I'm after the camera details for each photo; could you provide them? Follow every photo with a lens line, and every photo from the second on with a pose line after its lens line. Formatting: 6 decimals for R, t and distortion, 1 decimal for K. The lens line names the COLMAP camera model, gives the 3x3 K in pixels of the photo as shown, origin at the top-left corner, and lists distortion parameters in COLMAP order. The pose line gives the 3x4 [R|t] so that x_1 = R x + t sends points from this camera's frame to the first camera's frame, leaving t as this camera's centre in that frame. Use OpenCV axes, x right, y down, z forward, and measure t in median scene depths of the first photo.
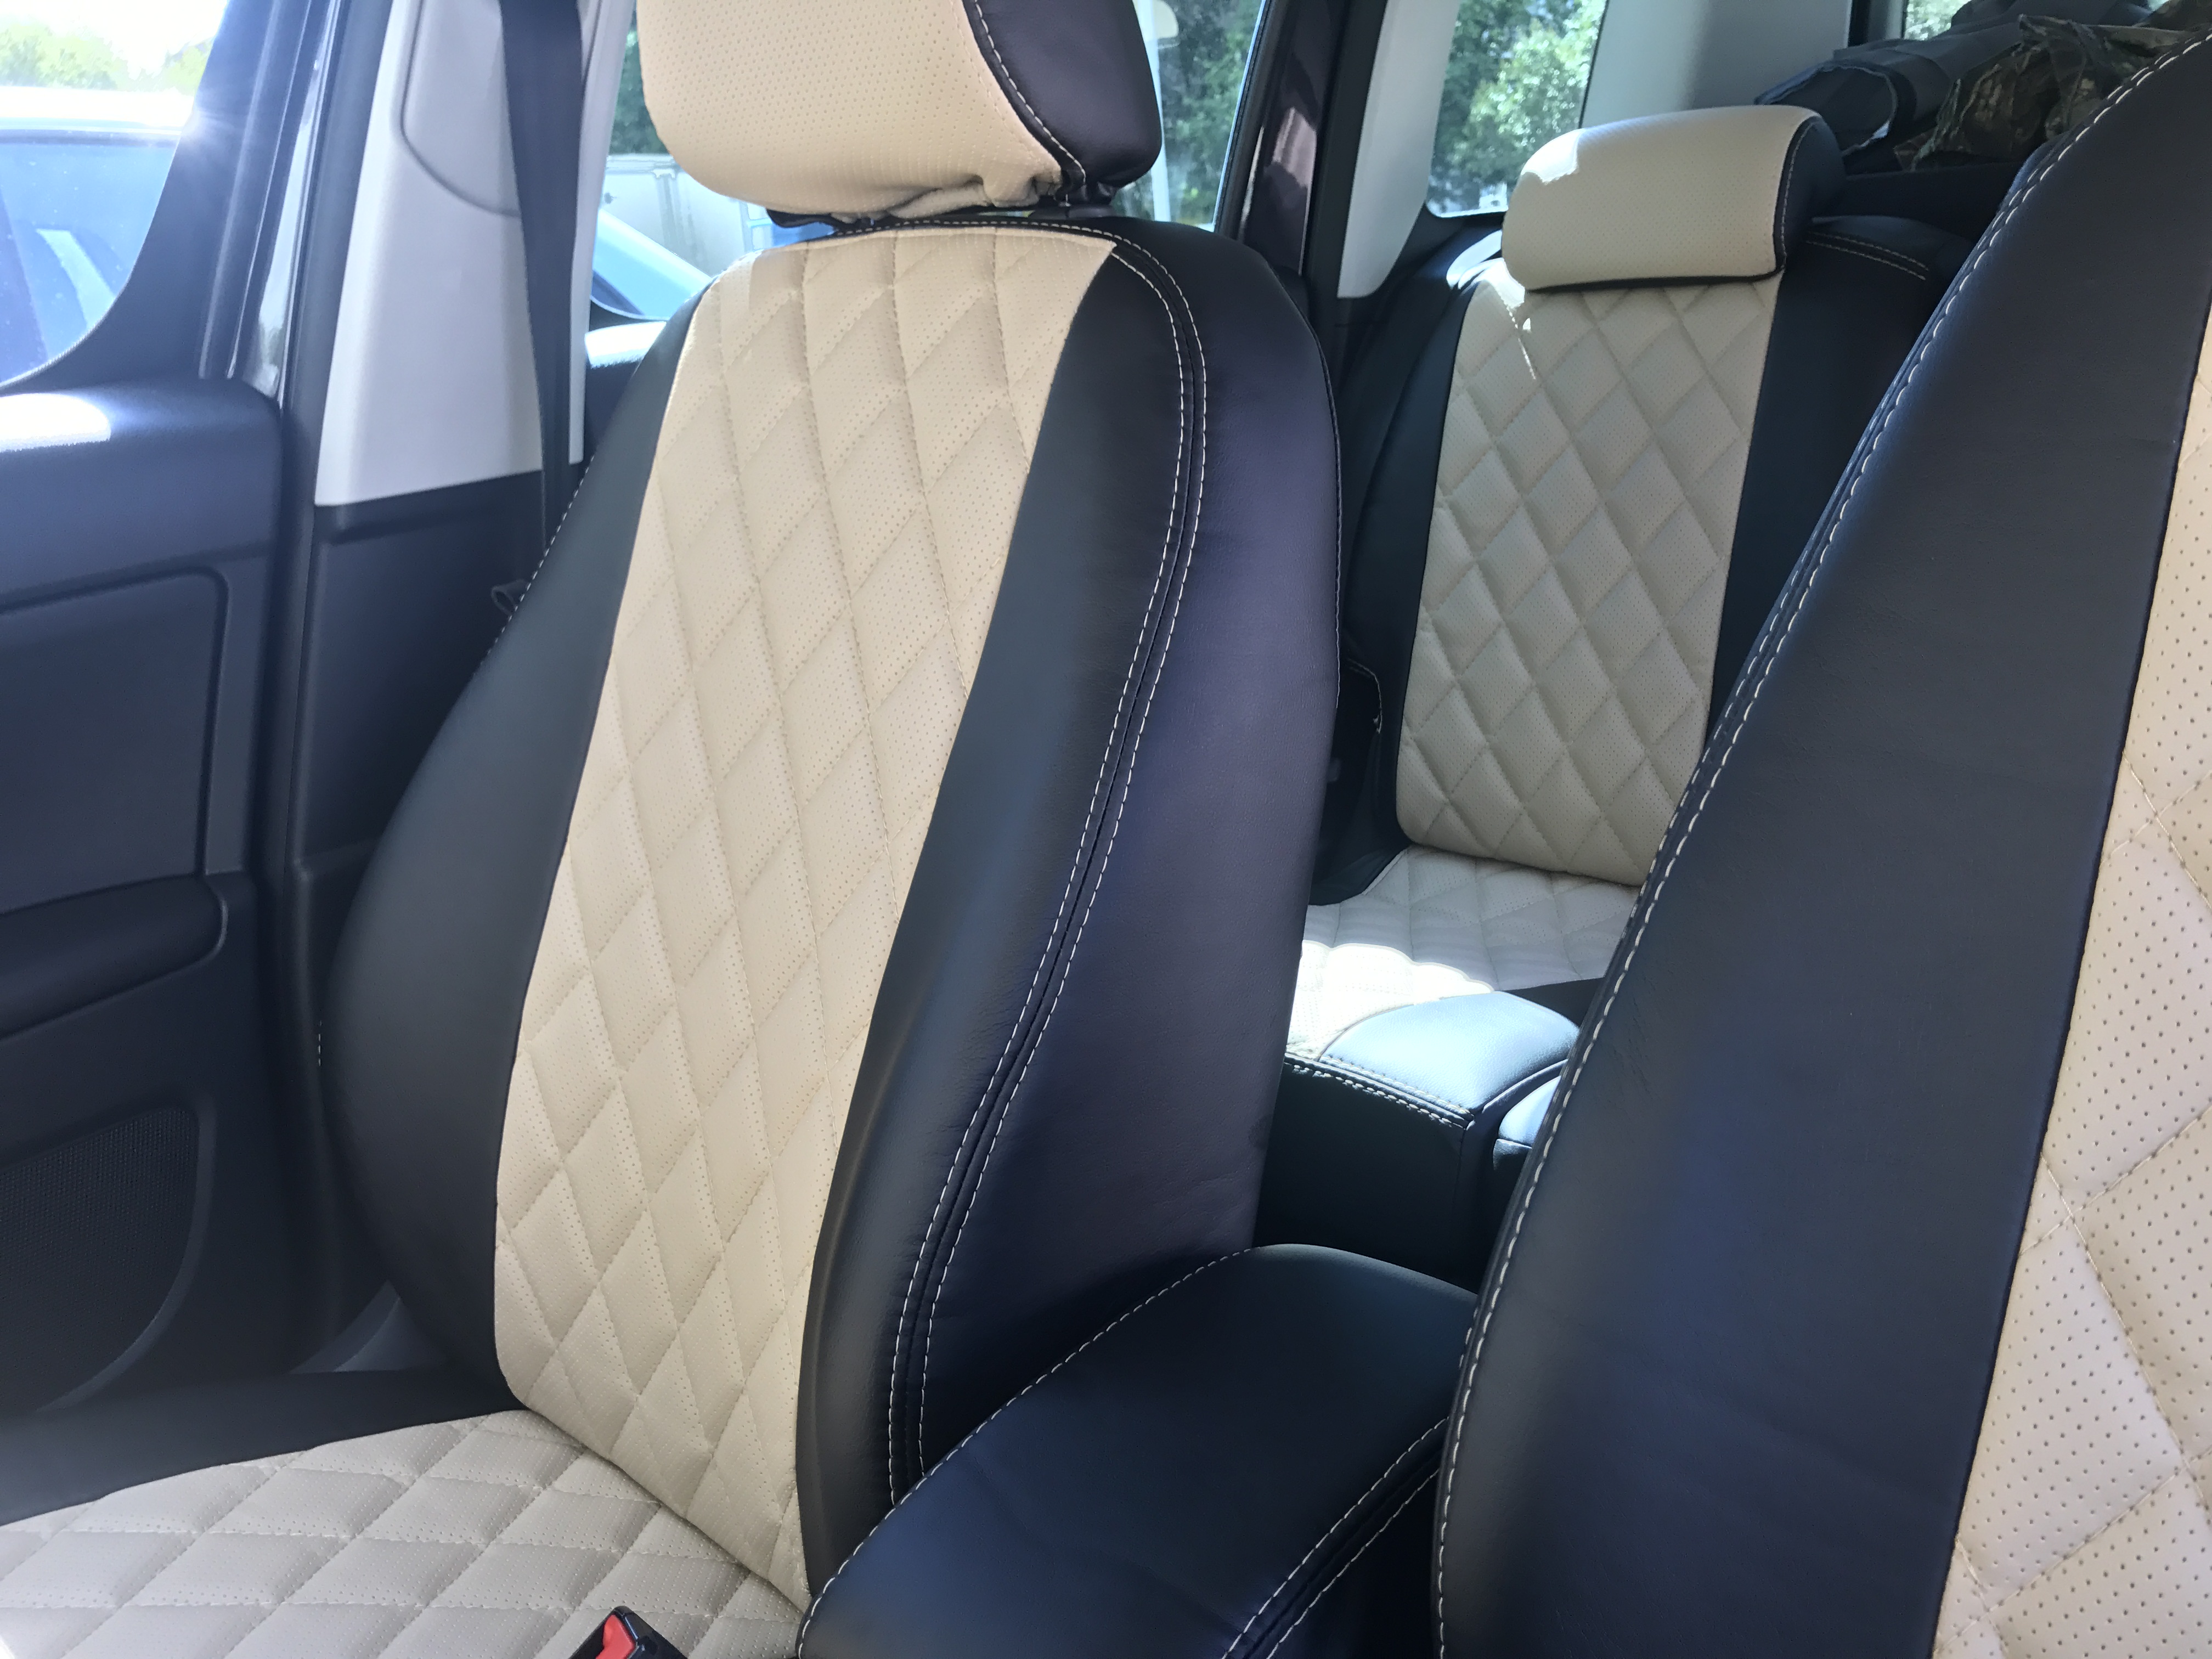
lens RADIAL K [[1810.6, 0, 1042.8], [0, 1810.6, 833.4], [0, 0, 1]] dist [0.015888, -0.003578]
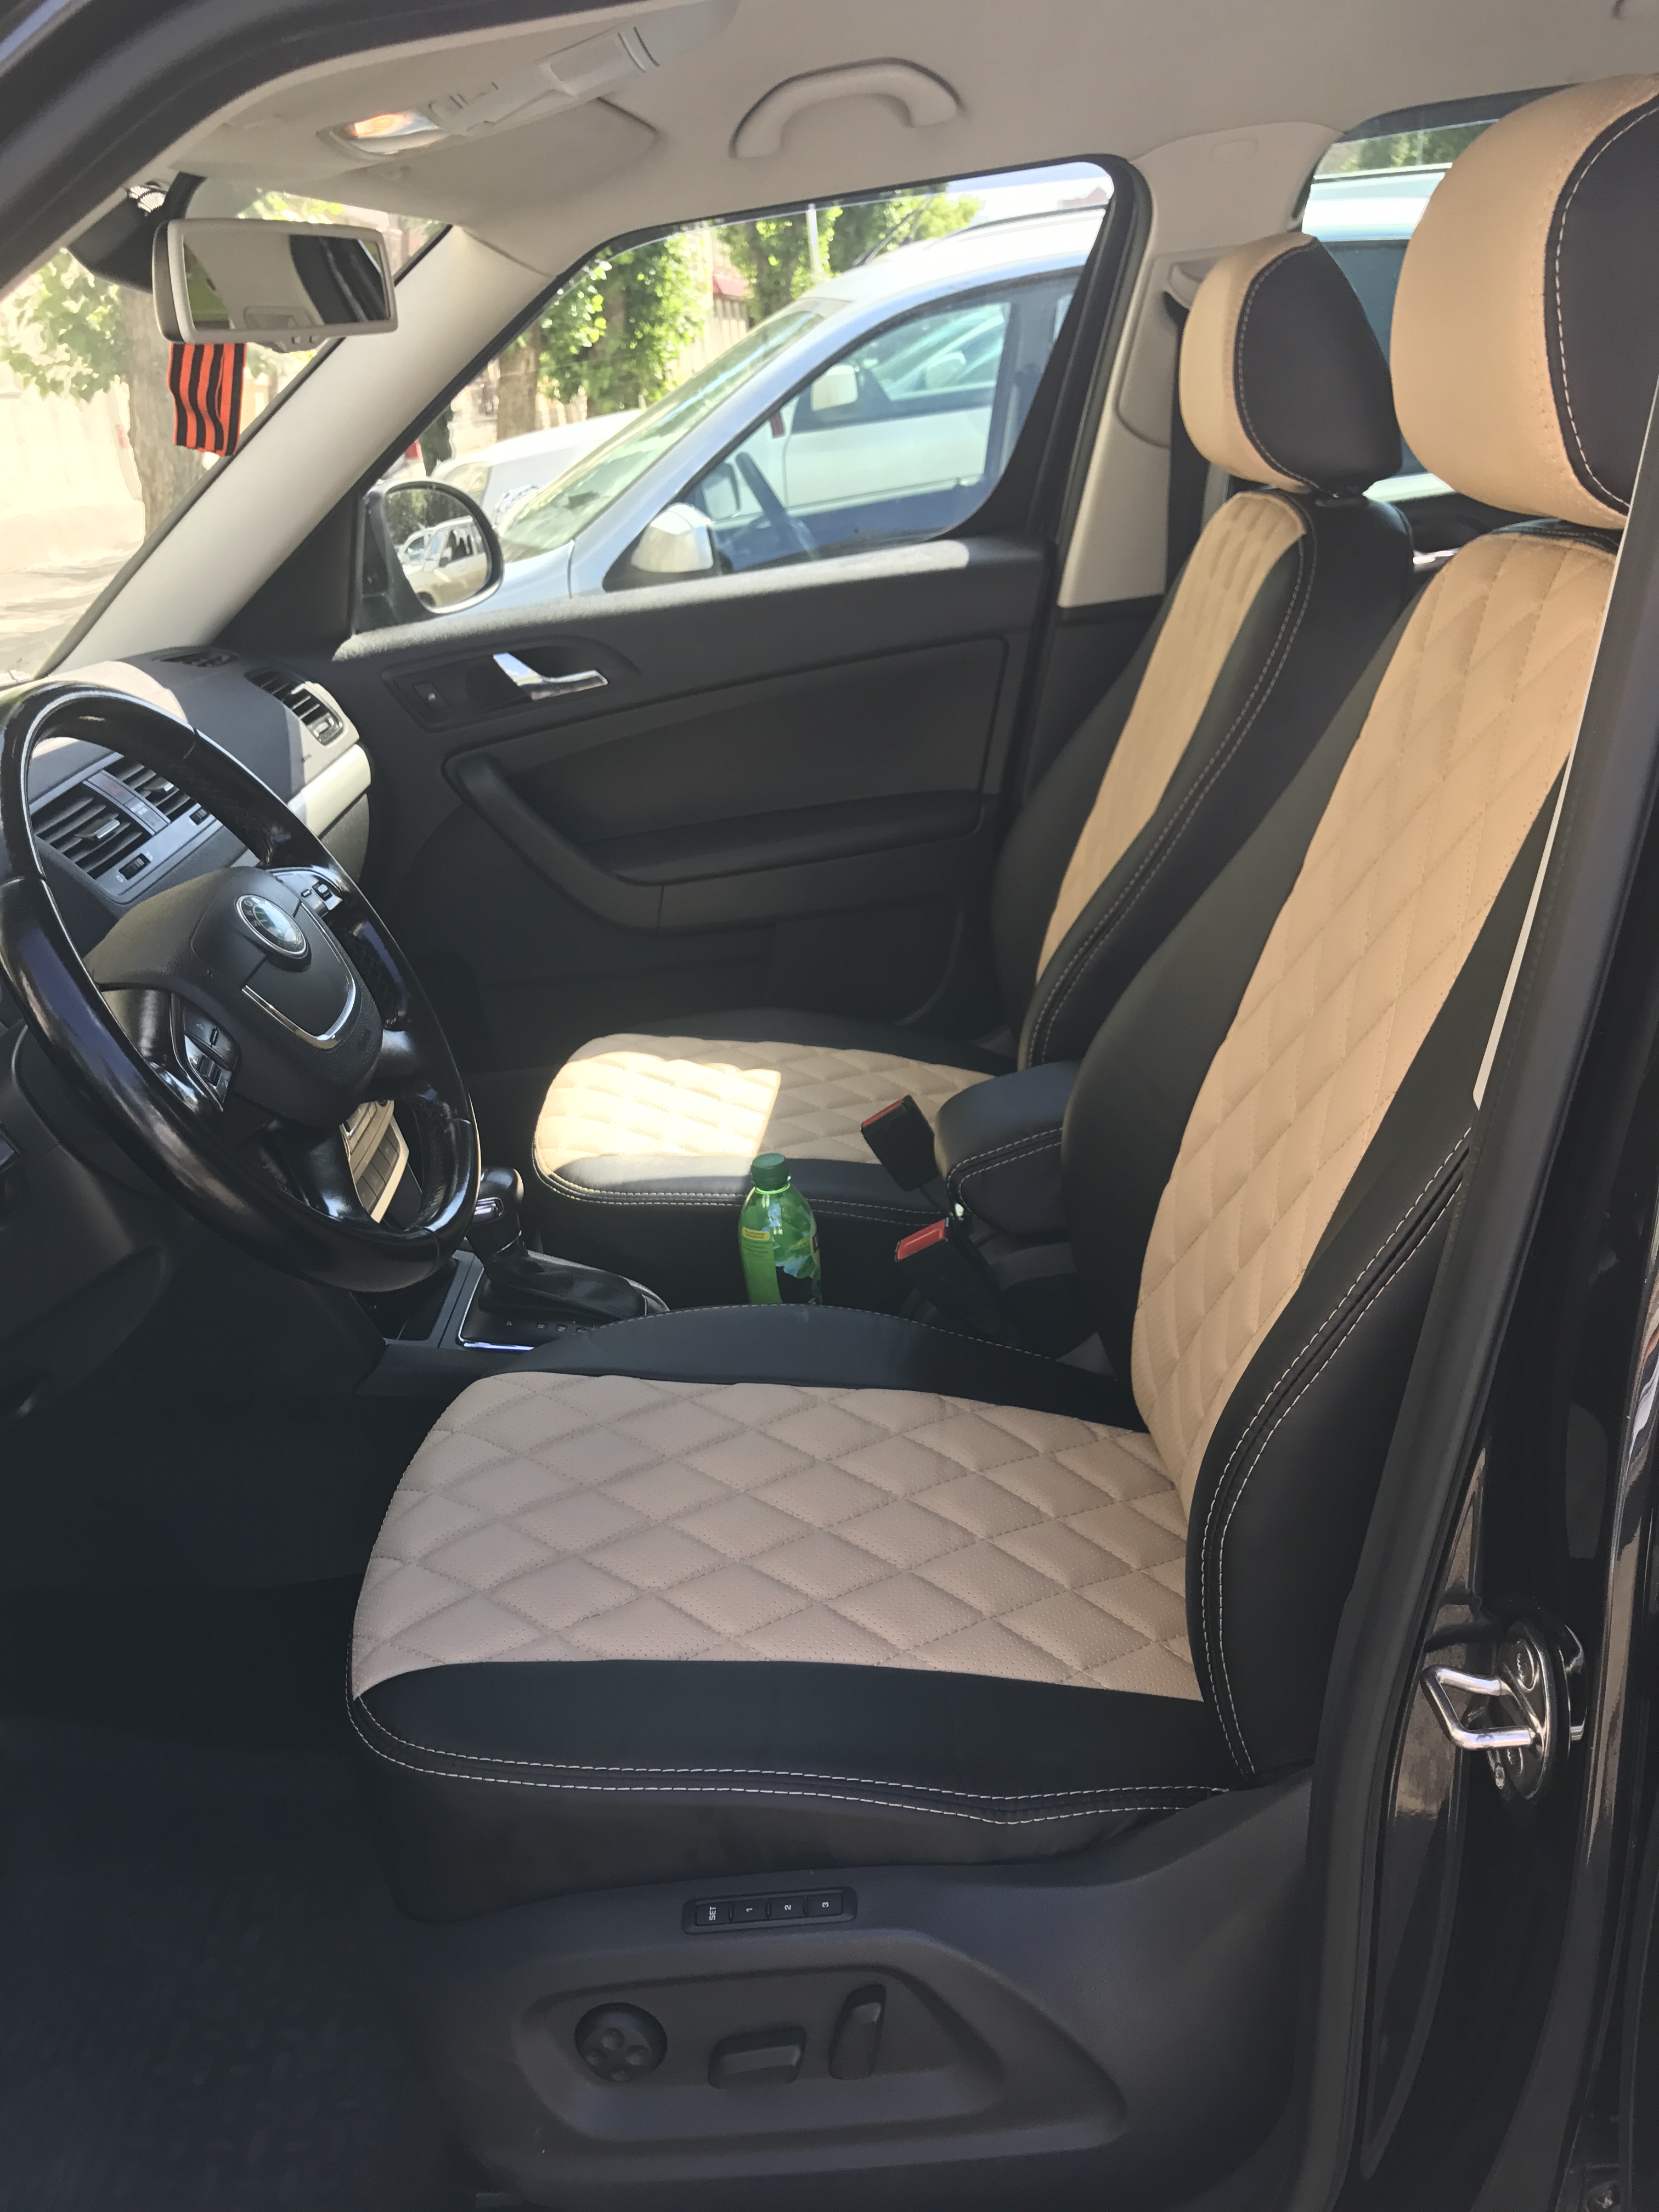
lens RADIAL K [[1810.6, 0, 827.5], [0, 1810.6, 1112.1], [0, 0, 1]] dist [0.015888, -0.003578]
pose [[0.700555, 0.275091, -0.658443, 0.853717], [-0.149530, 0.958814, 0.241490, -0.098961], [0.697756, -0.070720, 0.712836, -0.573196]]
